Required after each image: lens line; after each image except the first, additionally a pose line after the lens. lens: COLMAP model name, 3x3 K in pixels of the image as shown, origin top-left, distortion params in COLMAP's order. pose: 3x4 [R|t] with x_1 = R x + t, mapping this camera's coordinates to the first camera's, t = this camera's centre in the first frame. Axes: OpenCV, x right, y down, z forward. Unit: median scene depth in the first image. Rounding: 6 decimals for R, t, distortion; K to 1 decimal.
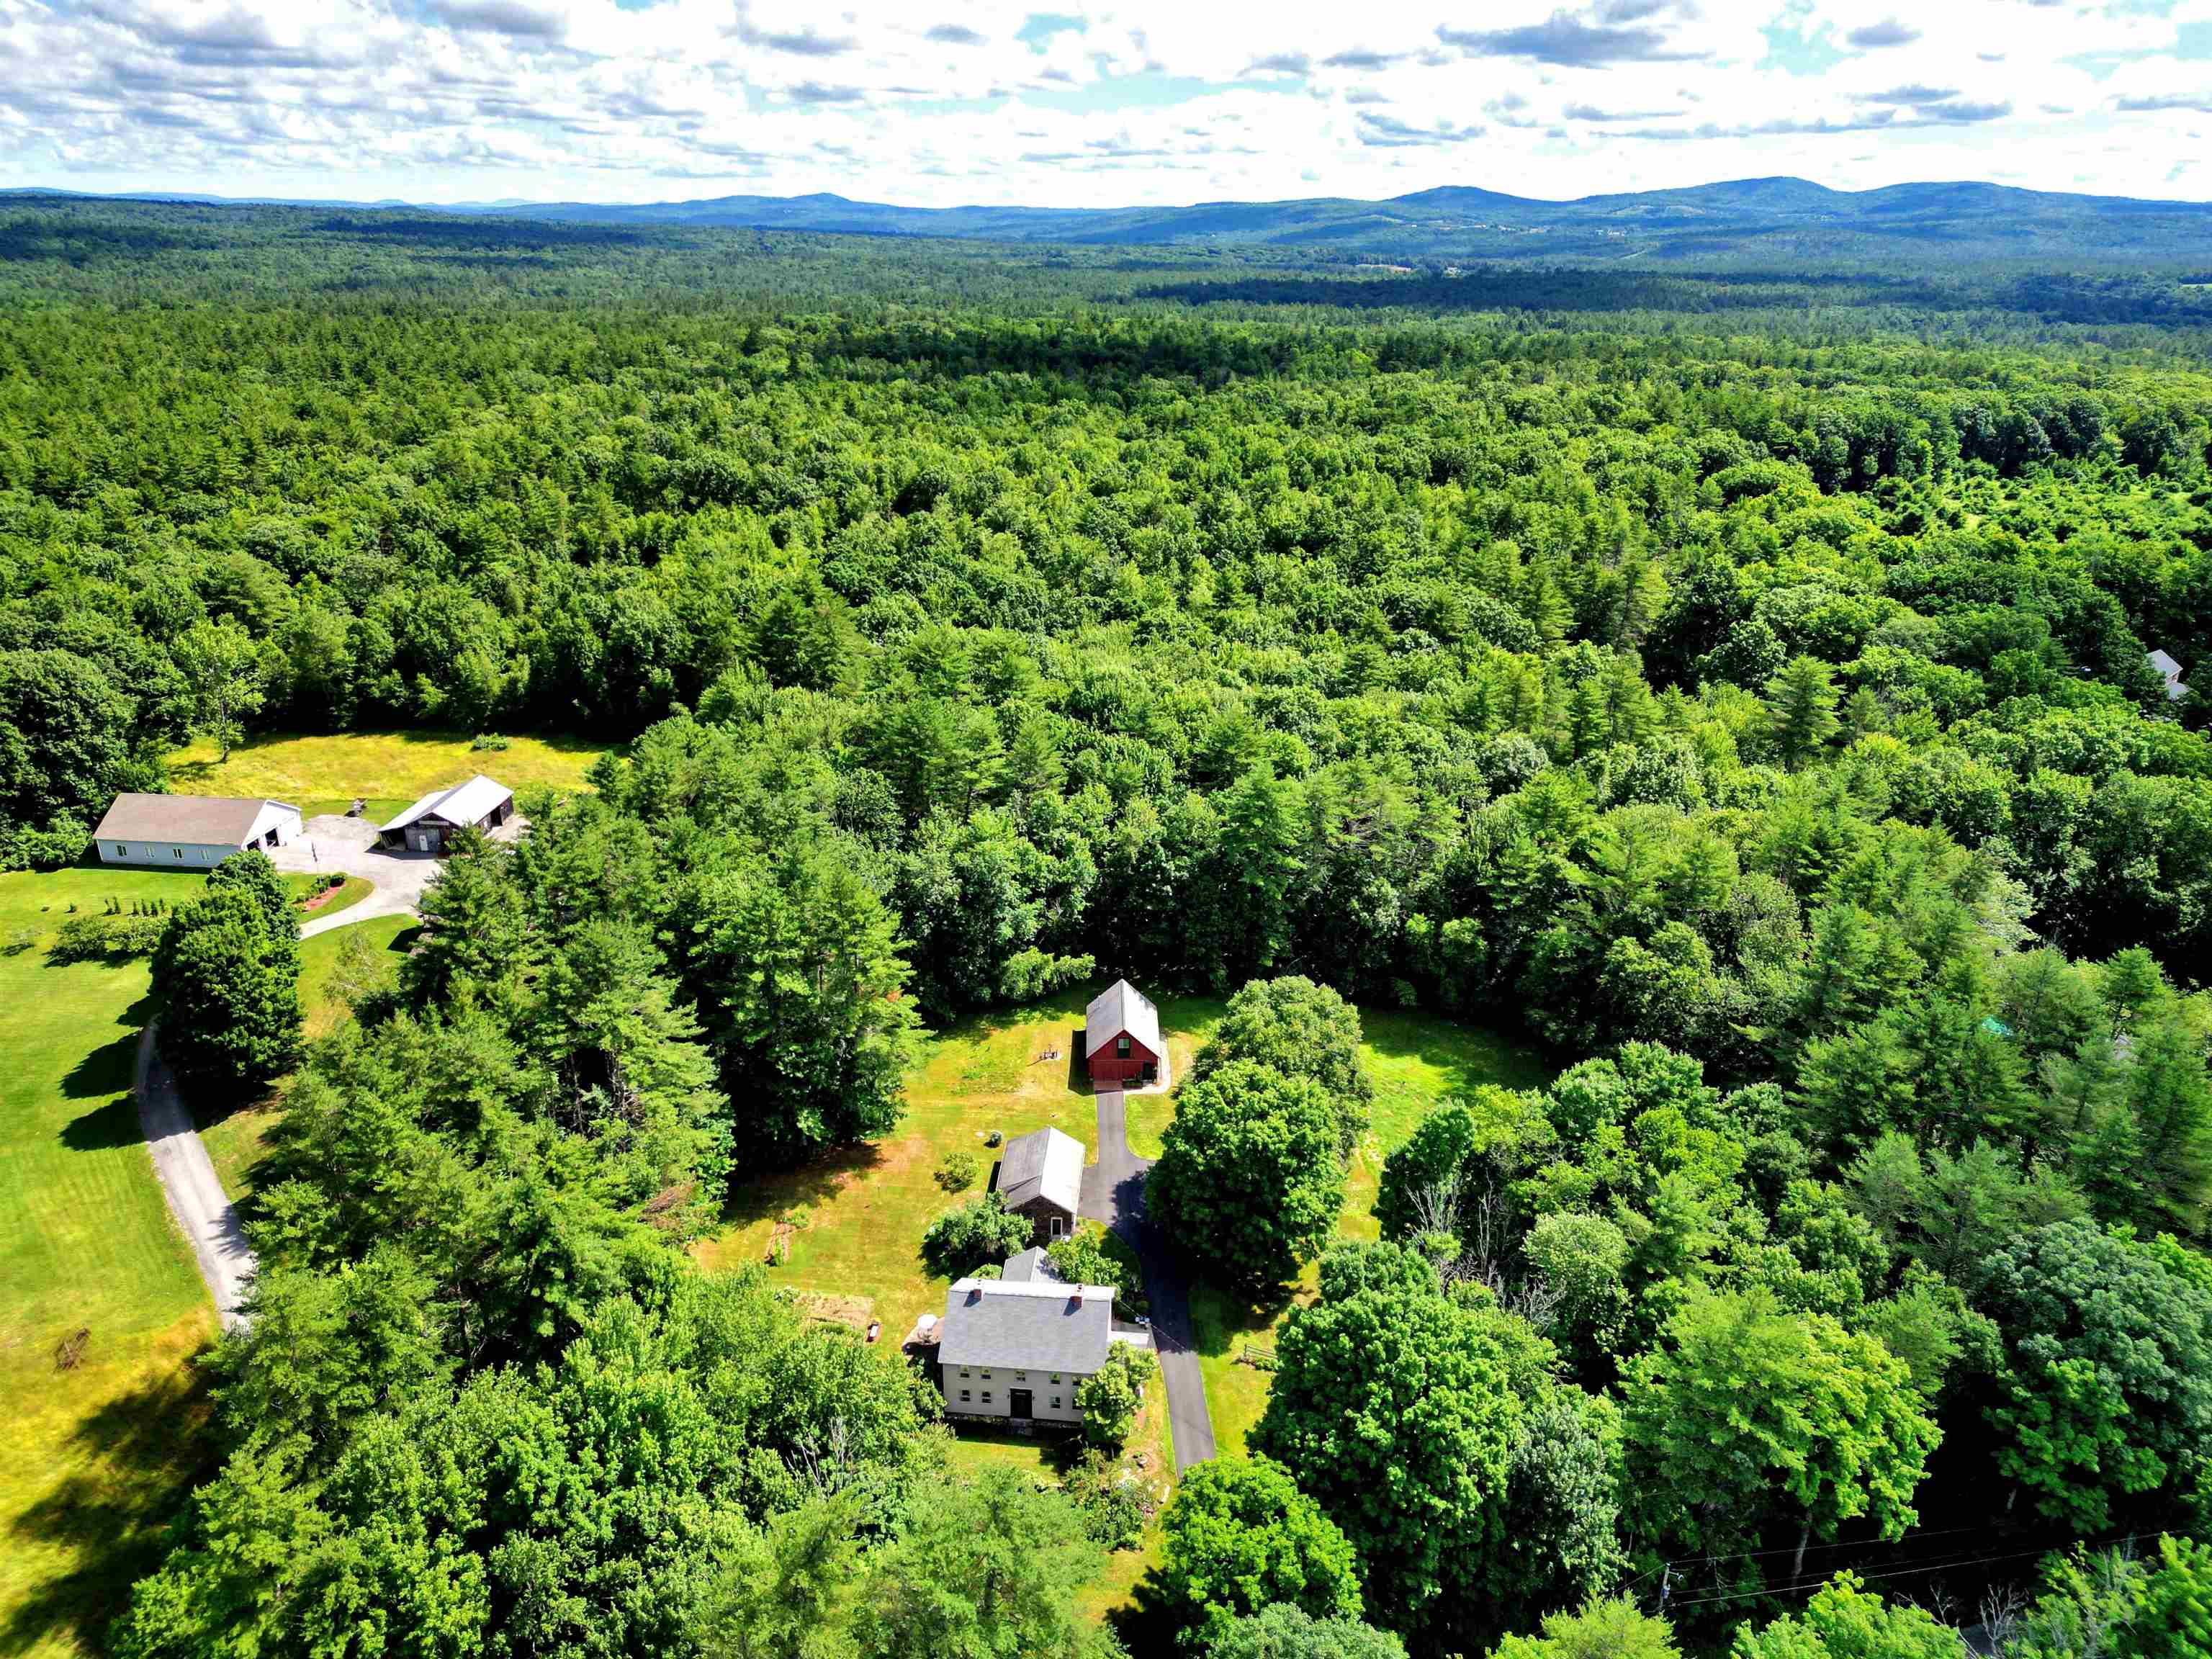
lens RADIAL K [[1595.2, 0, 1087.1], [0, 1595.2, 813.3], [0, 0, 1]] dist [0.039728, -0.007715]
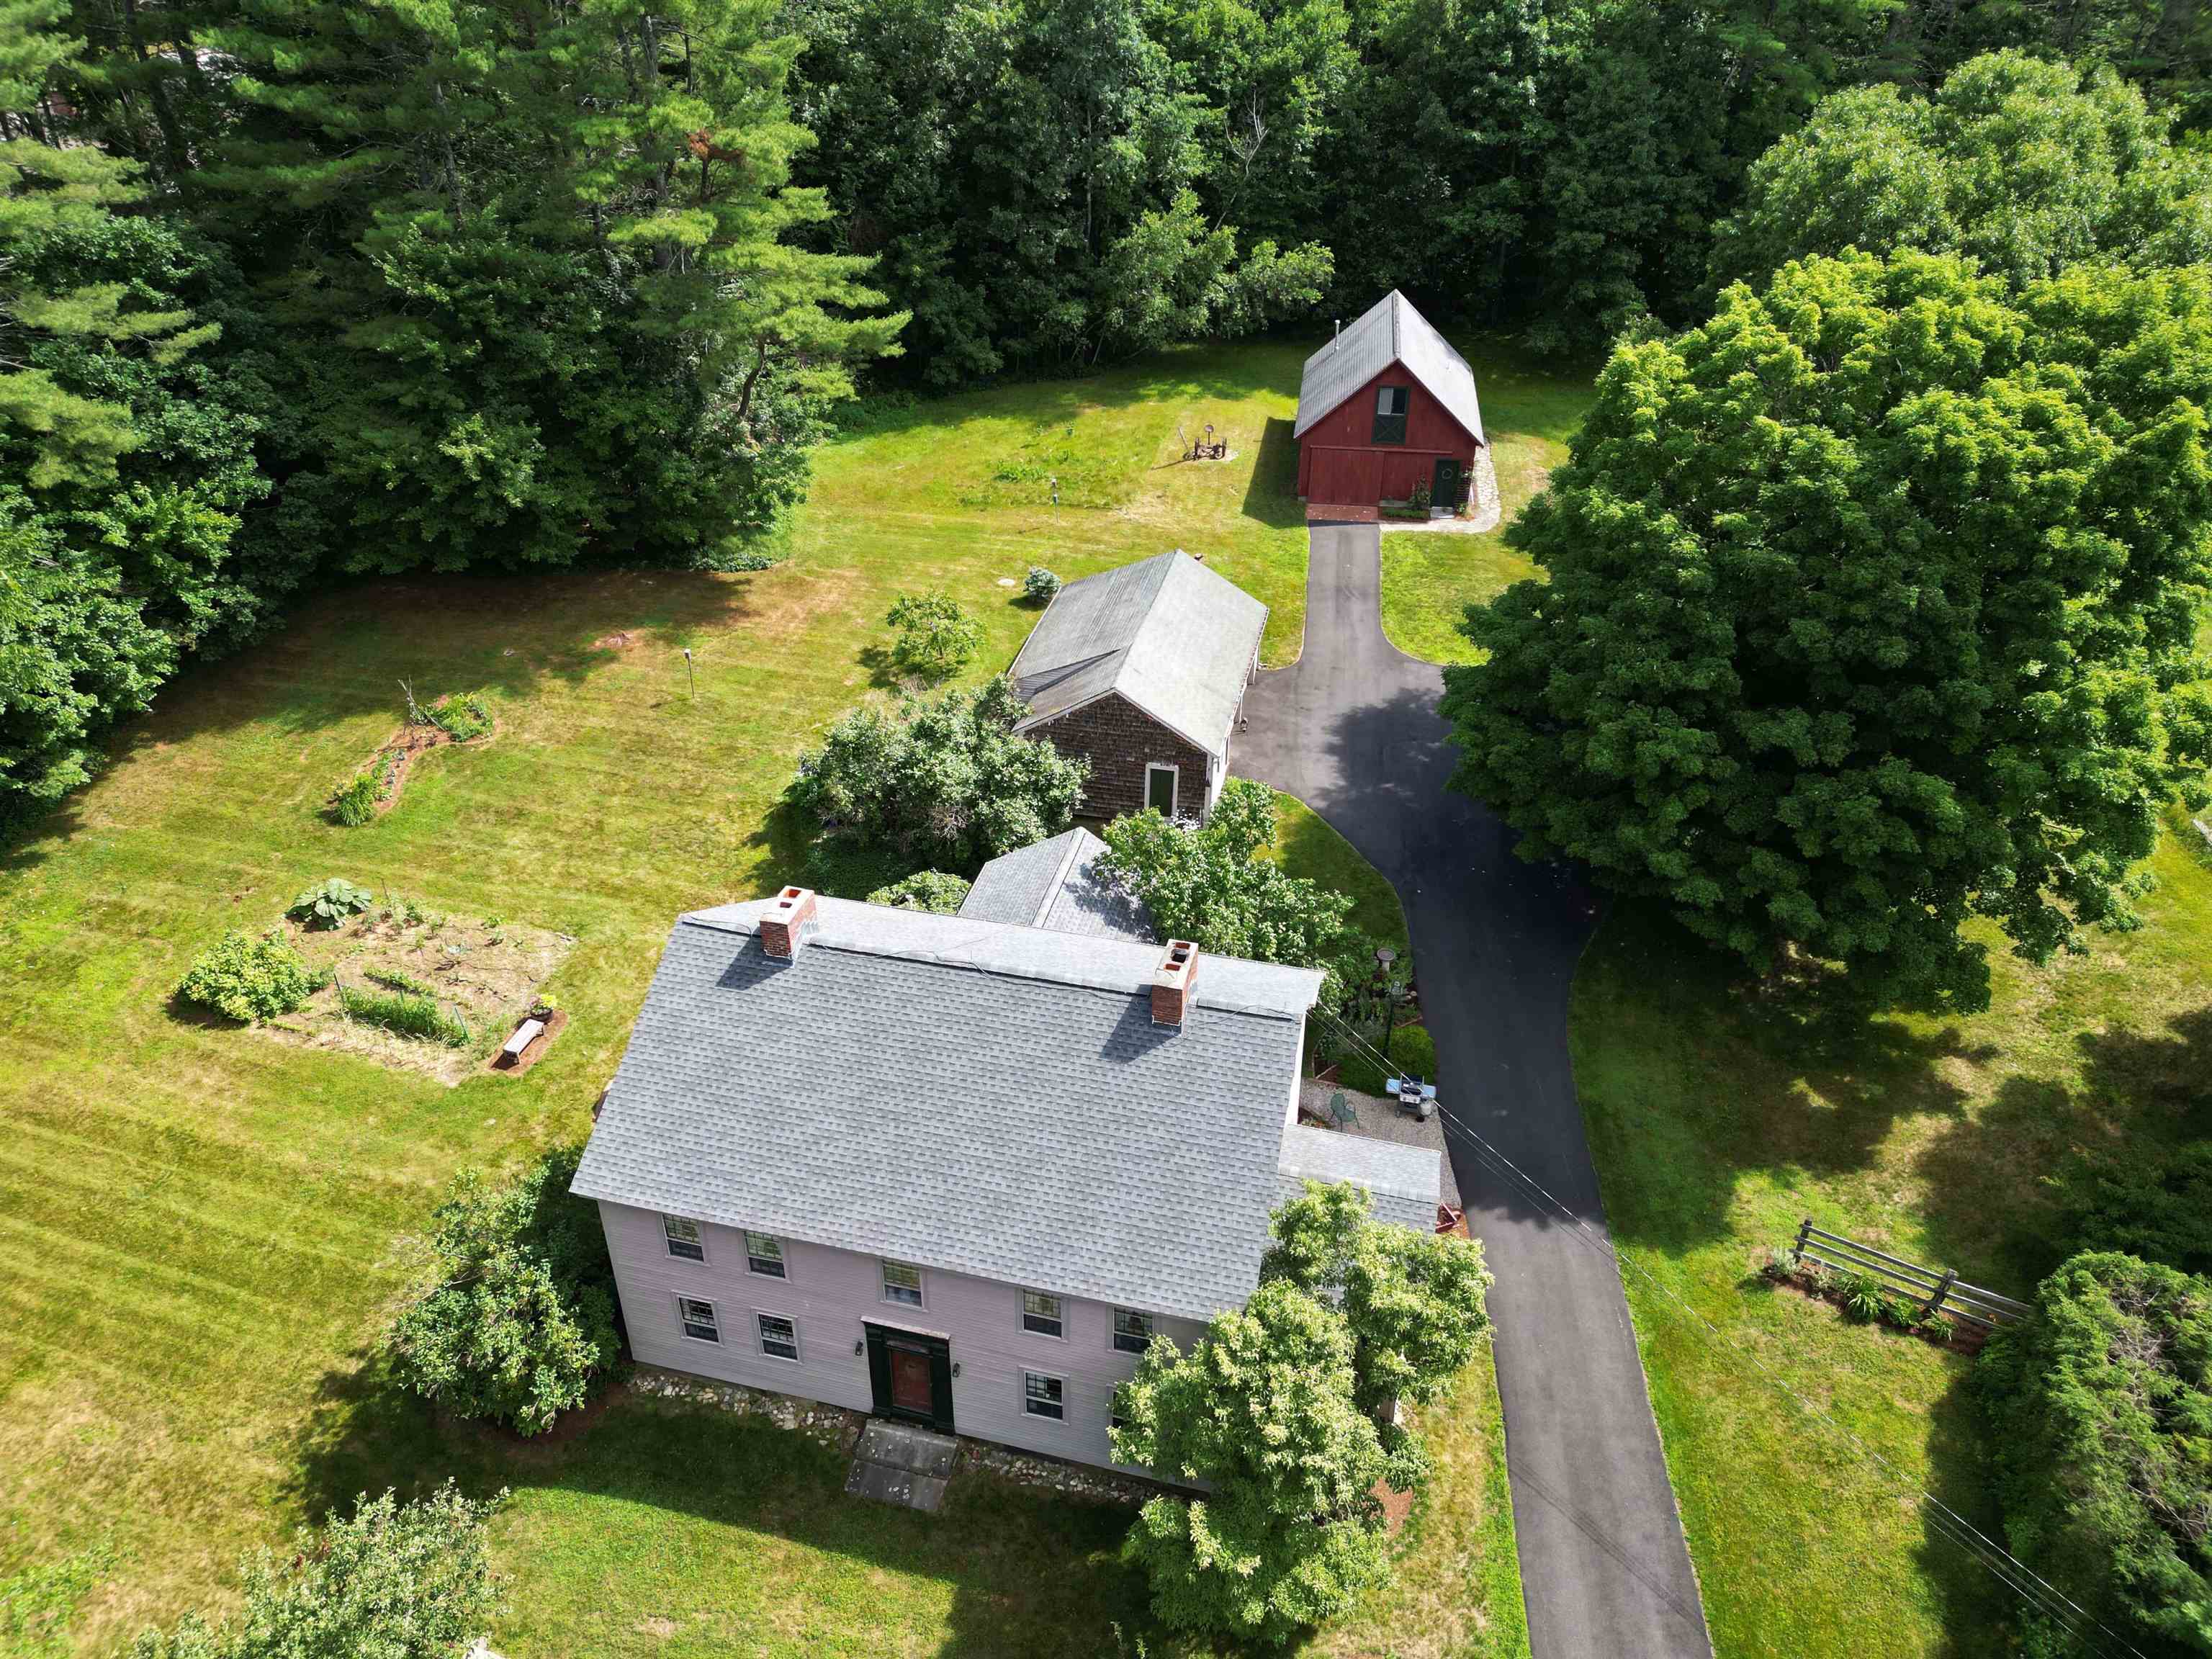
lens RADIAL K [[1595.2, 0, 1093.2], [0, 1595.2, 822.1], [0, 0, 1]] dist [0.039728, -0.007715]
pose [[0.988672, 0.080983, -0.126368, 0.009970], [-0.056636, 0.980998, 0.185569, 0.207805], [0.138995, -0.176310, 0.974472, 0.684264]]
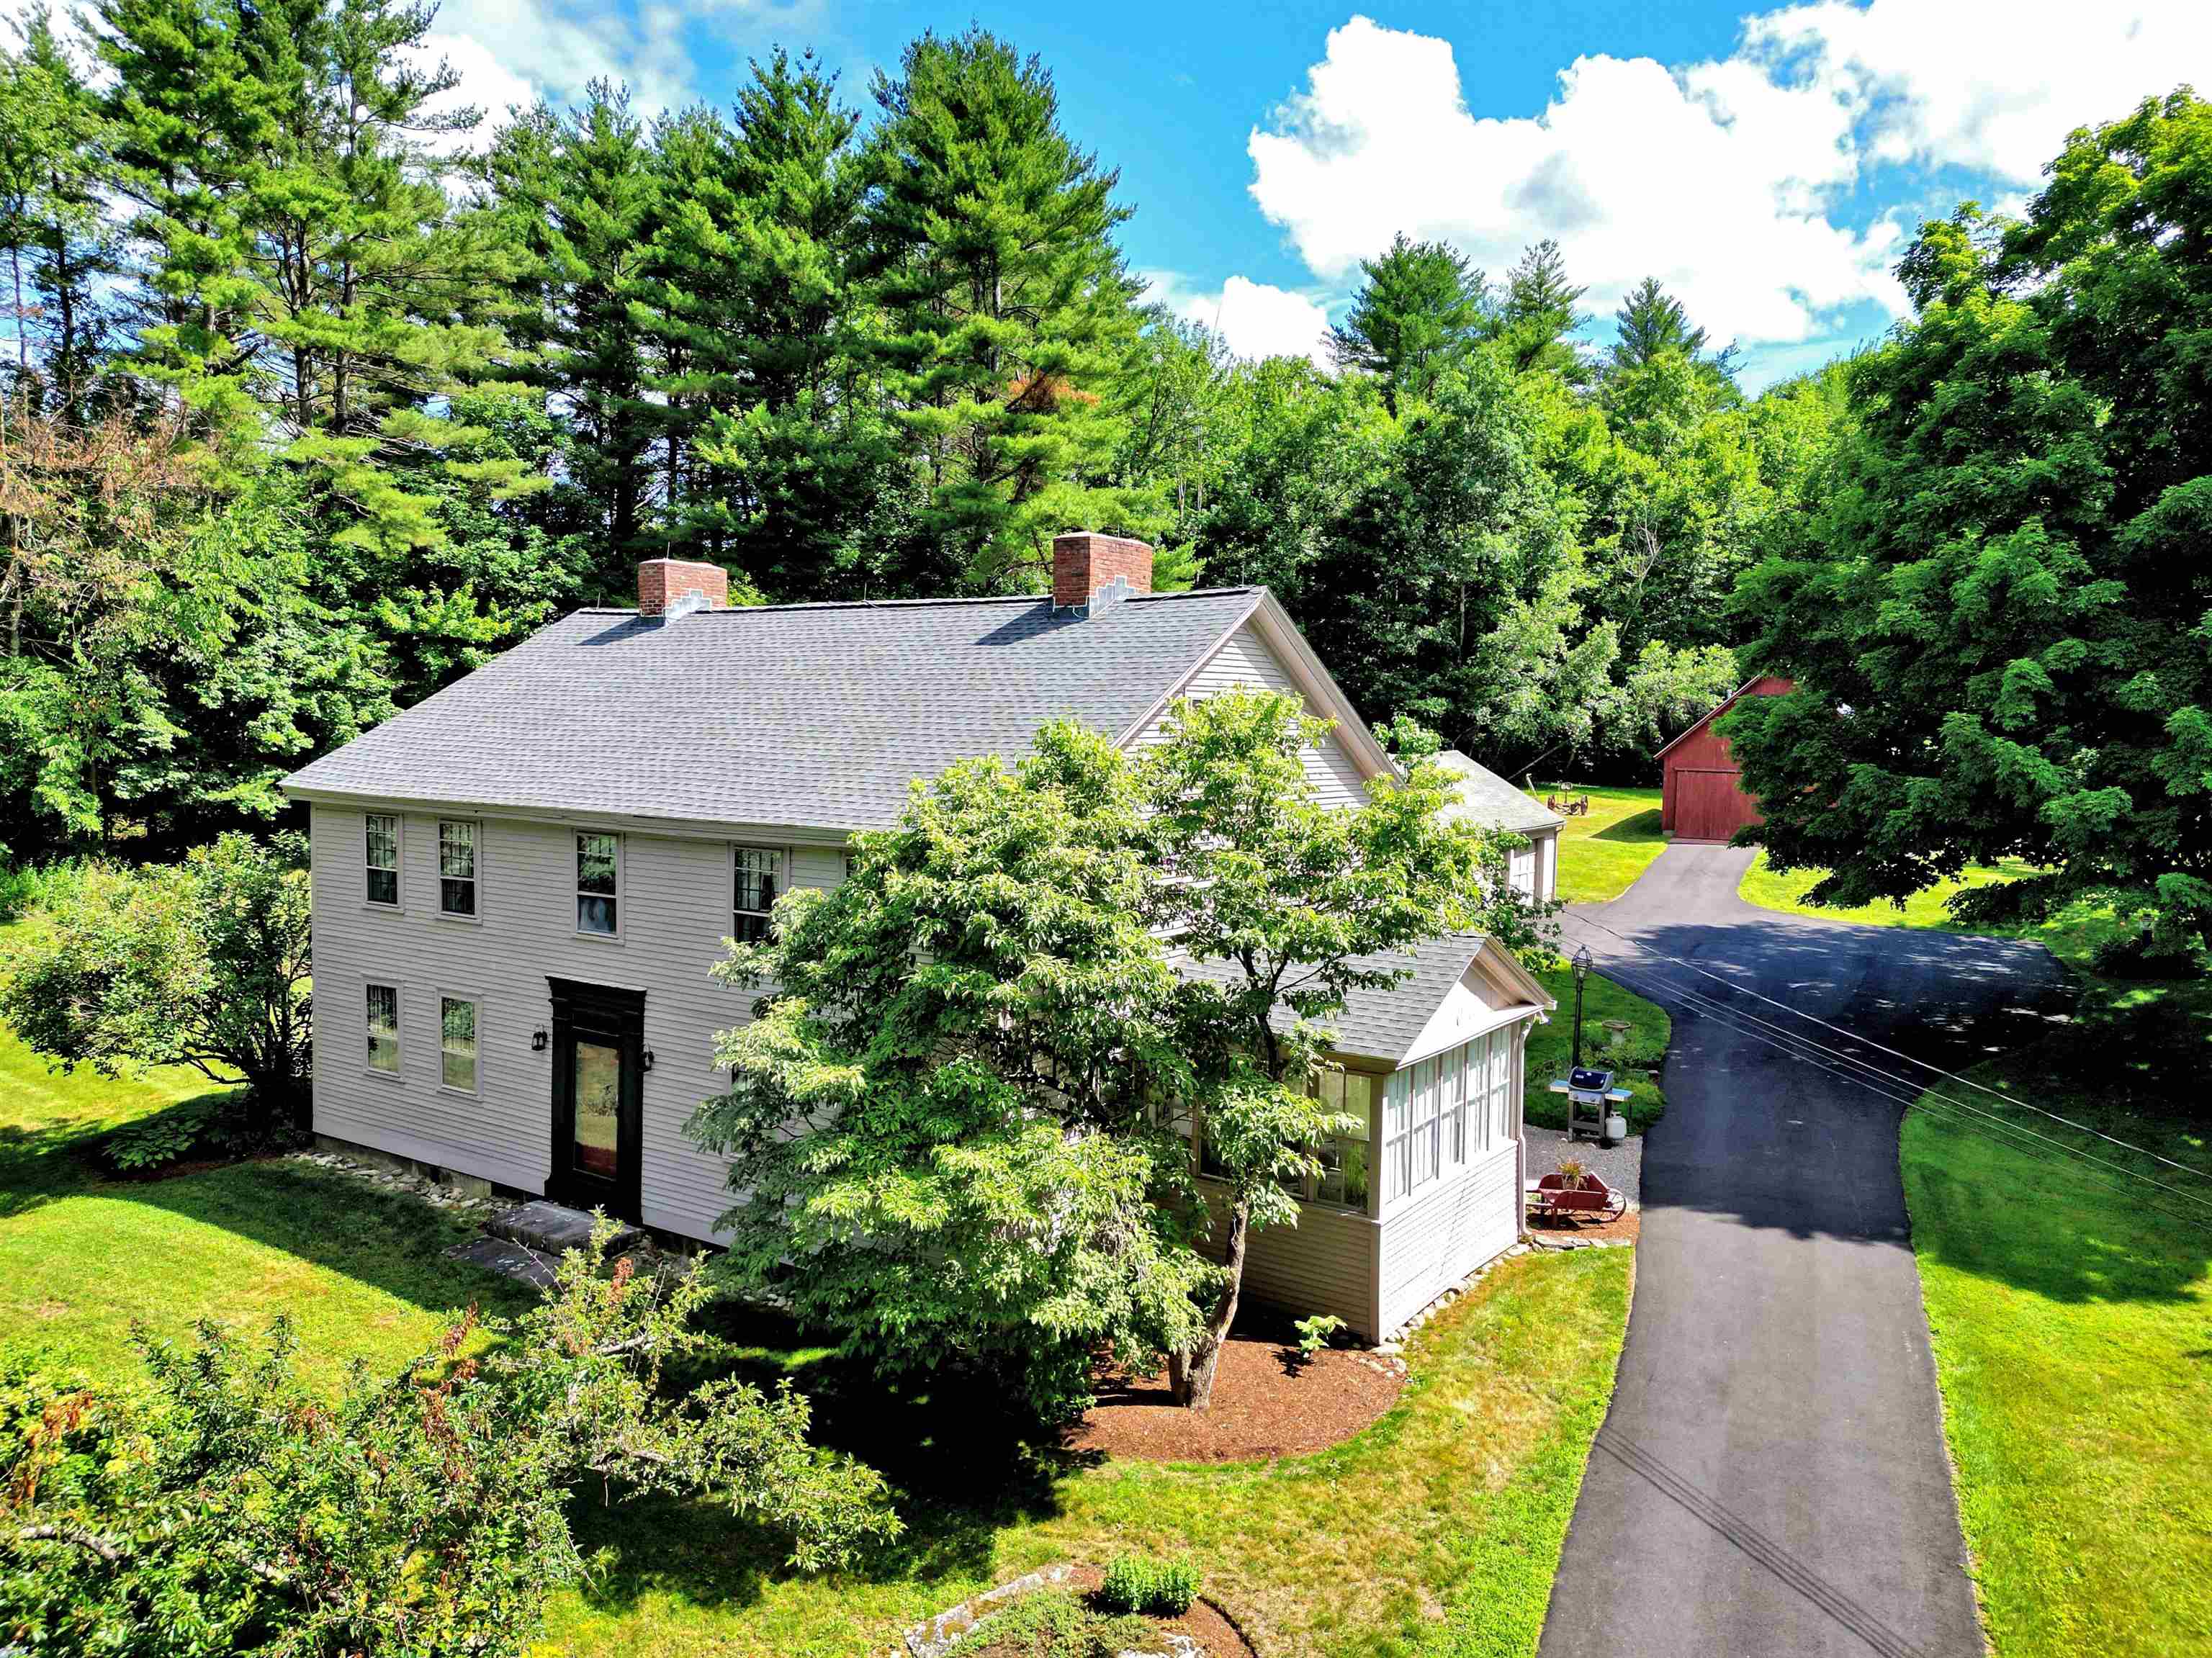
lens RADIAL K [[1595.1, 0, 1086.3], [0, 1595.1, 833.2], [0, 0, 1]] dist [0.039728, -0.007715]
pose [[0.881883, 0.055072, -0.468240, 0.064552], [-0.192047, 0.948986, -0.250086, 0.328263], [0.430581, 0.310471, 0.847471, 0.773673]]
